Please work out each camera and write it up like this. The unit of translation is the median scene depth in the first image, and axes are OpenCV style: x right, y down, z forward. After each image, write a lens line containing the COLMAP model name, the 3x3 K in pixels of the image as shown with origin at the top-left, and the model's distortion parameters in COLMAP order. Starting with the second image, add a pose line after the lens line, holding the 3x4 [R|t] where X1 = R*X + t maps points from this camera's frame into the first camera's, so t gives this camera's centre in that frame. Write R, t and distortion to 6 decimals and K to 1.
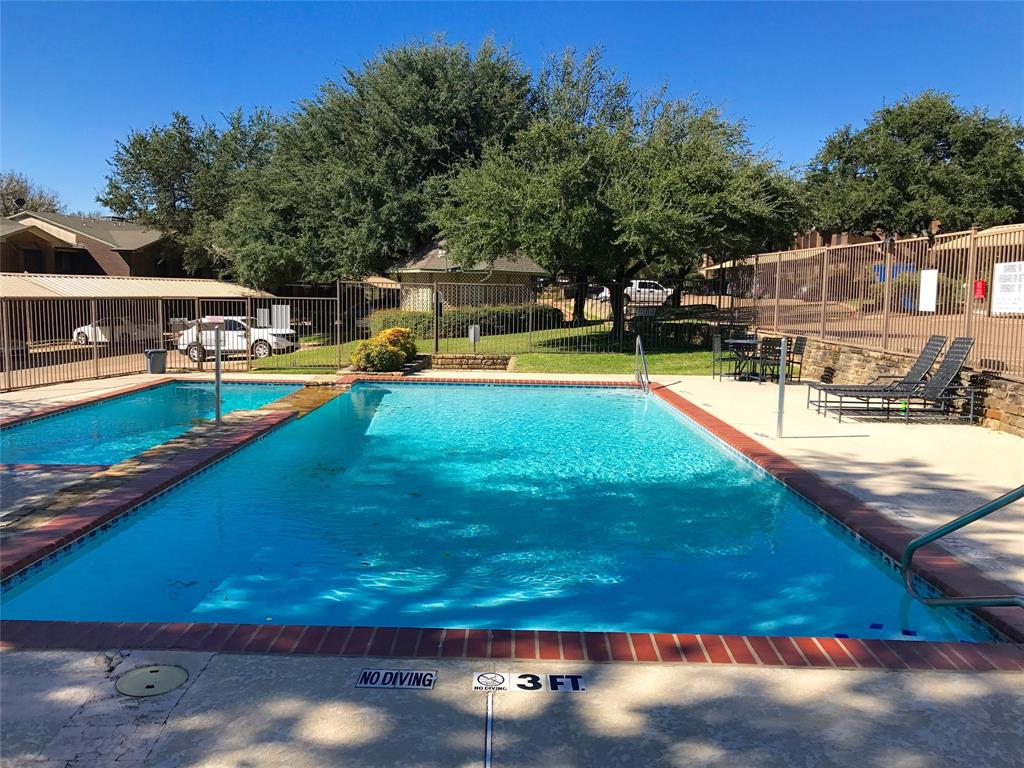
lens RADIAL K [[855.1, 0, 512.0], [0, 855.1, 384.0], [0, 0, 1]] dist [0.035888, -0.001306]
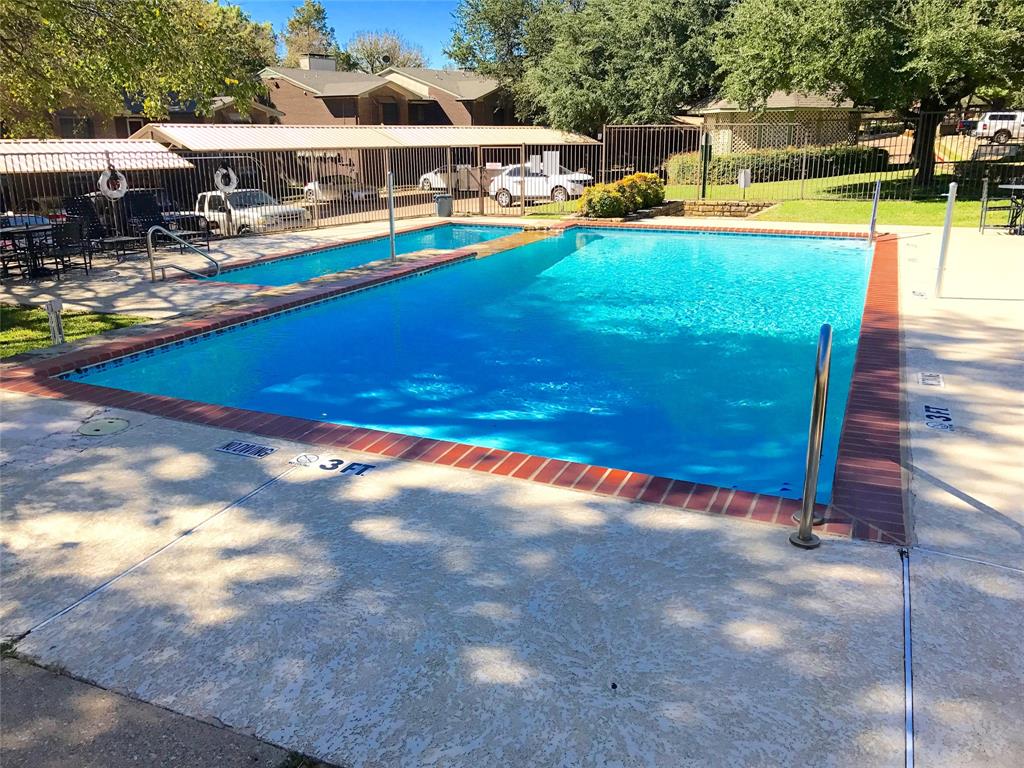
lens RADIAL K [[855.1, 0, 512.0], [0, 855.1, 384.0], [0, 0, 1]] dist [0.035888, -0.001306]
pose [[0.914769, 0.093085, -0.393106, 0.116639], [-0.023239, 0.983605, 0.178832, 0.000546], [0.403308, -0.154455, 0.901935, 0.000116]]
